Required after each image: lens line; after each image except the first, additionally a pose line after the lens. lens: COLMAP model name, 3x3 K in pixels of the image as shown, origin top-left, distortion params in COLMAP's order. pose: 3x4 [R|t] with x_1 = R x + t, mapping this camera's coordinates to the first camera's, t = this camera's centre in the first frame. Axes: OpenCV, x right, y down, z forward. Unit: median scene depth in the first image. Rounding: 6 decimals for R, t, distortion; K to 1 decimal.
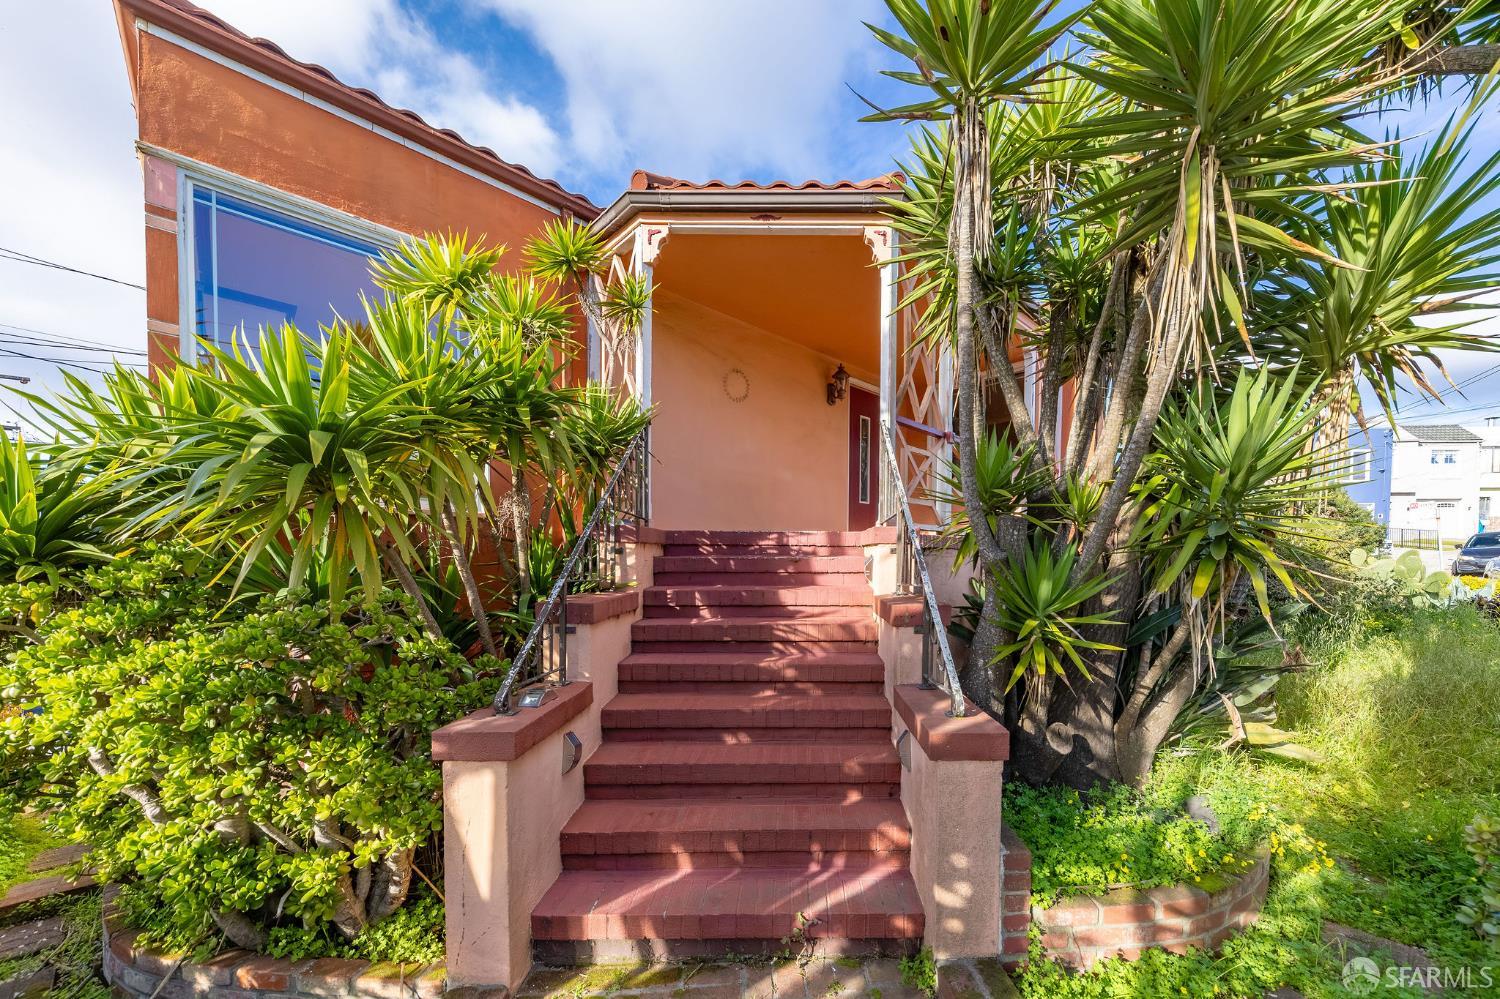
lens RADIAL K [[532.4, 0, 790.6], [0, 532.4, 562.7], [0, 0, 1]] dist [0.007419, -0.003034]
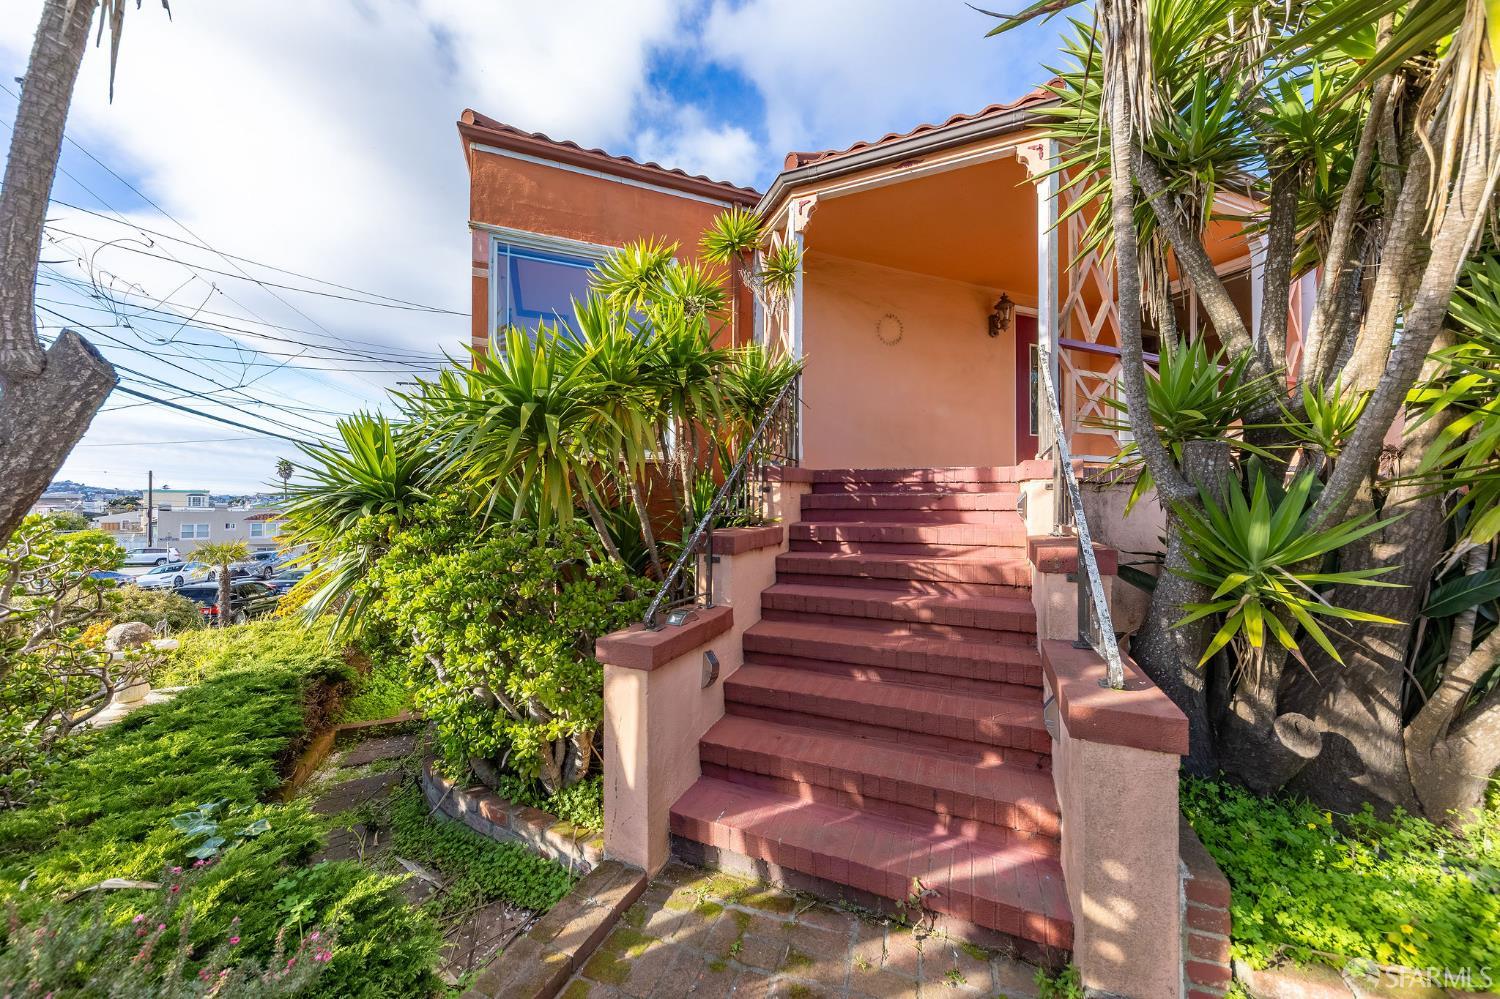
lens RADIAL K [[495.5, 0, 759.3], [0, 495.5, 479.5], [0, 0, 1]] dist [0.004287, -0.001883]
pose [[0.924038, -0.016245, -0.381955, 0.067104], [0.000800, 0.999177, -0.040562, -0.000859], [0.382300, 0.037175, 0.923290, 0.046404]]
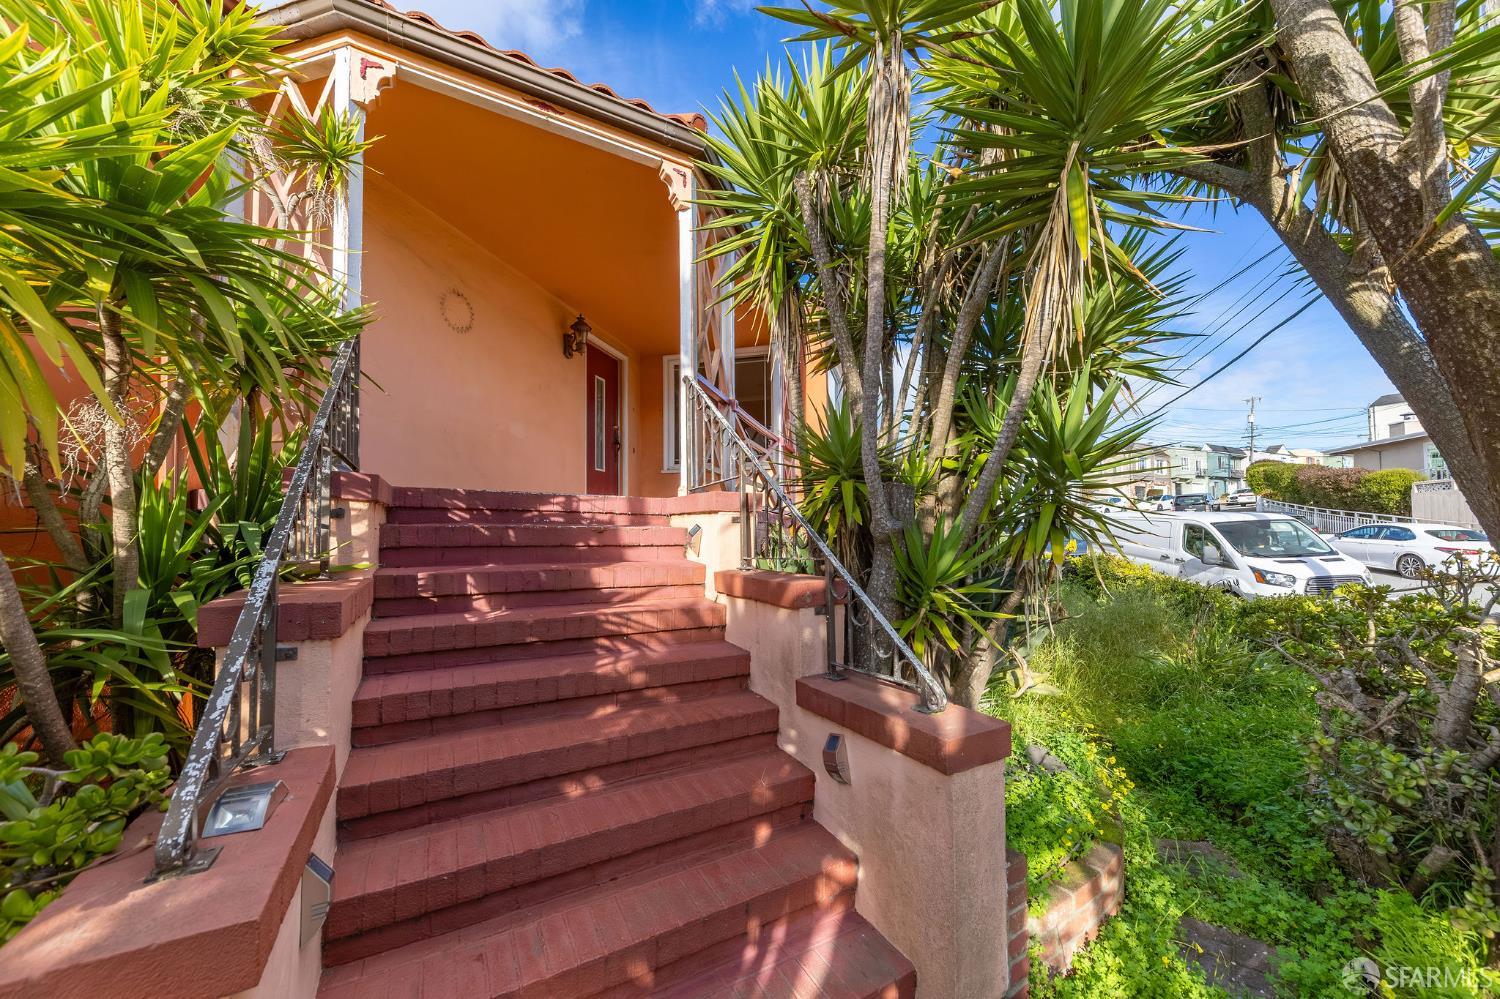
lens RADIAL K [[532.4, 0, 758.5], [0, 532.4, 514.0], [0, 0, 1]] dist [0.007419, -0.003034]
pose [[0.871880, 0.021033, 0.489268, -0.225401], [0.000321, 0.999053, -0.043520, 0.007124], [-0.489720, 0.038101, 0.871047, 0.247896]]
